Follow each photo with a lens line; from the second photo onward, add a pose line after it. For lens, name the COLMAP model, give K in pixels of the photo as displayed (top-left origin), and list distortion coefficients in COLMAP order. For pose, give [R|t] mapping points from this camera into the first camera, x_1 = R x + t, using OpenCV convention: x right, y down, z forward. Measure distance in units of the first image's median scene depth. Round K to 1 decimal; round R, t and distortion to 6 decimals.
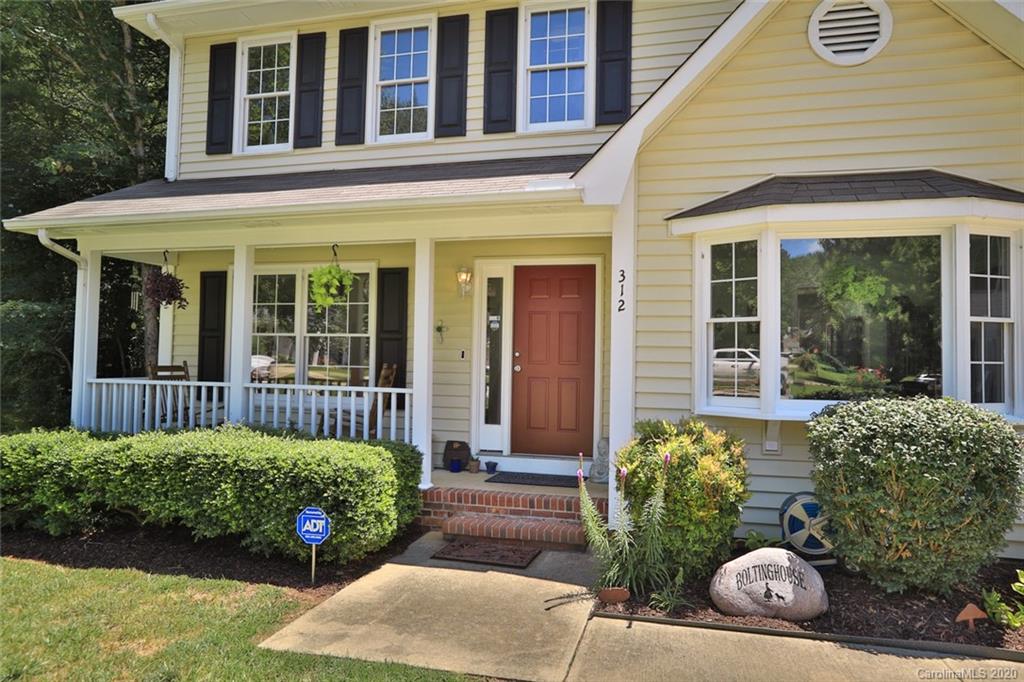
lens RADIAL K [[655.6, 0, 512.0], [0, 655.6, 341.0], [0, 0, 1]] dist [-0.015045, 0.000745]
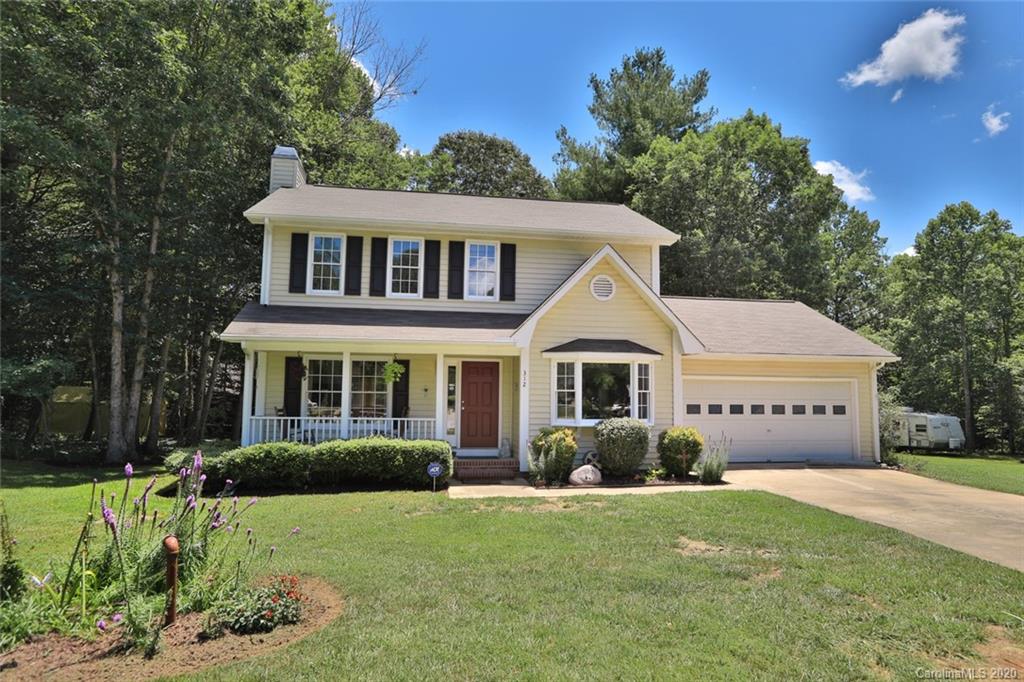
lens RADIAL K [[663.8, 0, 512.0], [0, 663.8, 341.0], [0, 0, 1]] dist [-0.091145, 0.000030]
pose [[0.912256, 0.027009, 0.408730, -0.977548], [-0.010006, 0.998995, -0.043681, -0.113768], [-0.409499, 0.035758, 0.911610, -1.404714]]
